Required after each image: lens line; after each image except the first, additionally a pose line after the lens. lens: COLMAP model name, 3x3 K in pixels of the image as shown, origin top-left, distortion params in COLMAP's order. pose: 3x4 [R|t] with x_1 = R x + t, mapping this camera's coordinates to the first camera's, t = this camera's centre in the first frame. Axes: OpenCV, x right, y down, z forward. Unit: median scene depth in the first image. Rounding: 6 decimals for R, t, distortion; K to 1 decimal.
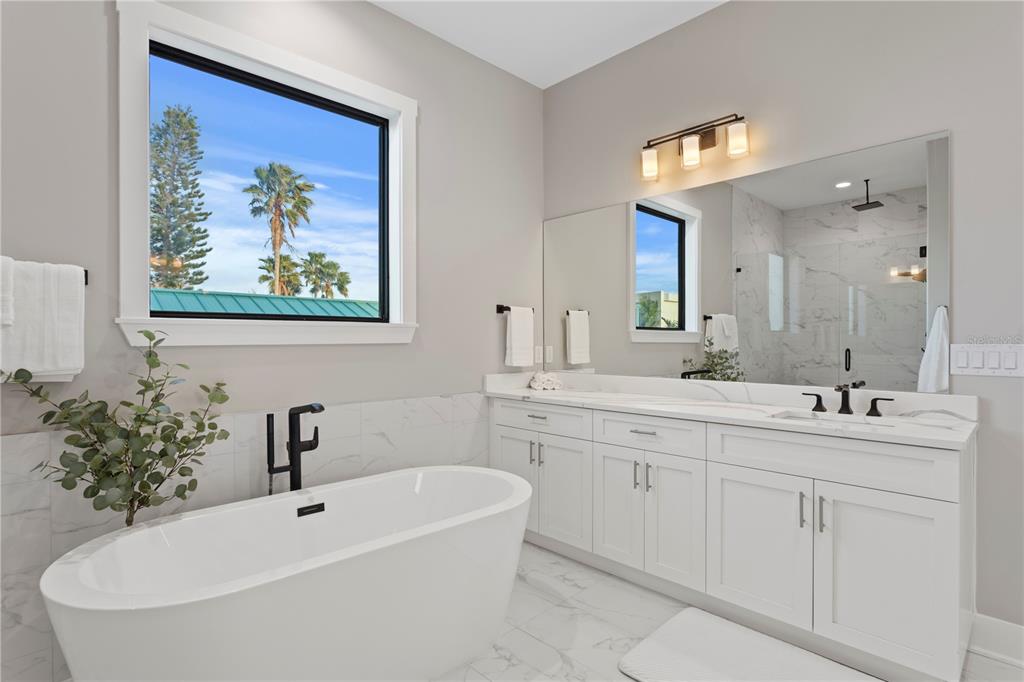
lens RADIAL K [[516.1, 0, 515.5], [0, 516.1, 342.6], [0, 0, 1]] dist [-0.003297, -0.000719]
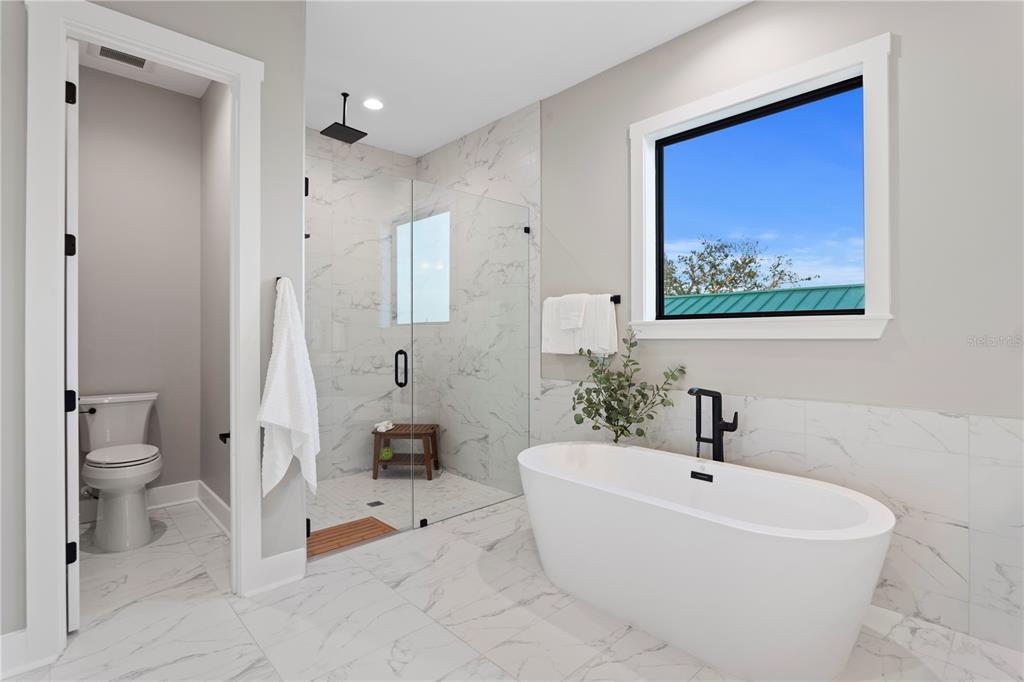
lens RADIAL K [[516.1, 0, 515.9], [0, 516.1, 335.9], [0, 0, 1]] dist [-0.003297, -0.000719]
pose [[-0.033966, 0.002562, -0.999420, 0.772295], [-0.003835, 0.999989, 0.002694, -0.003857], [0.999416, 0.003924, -0.033956, 0.575867]]
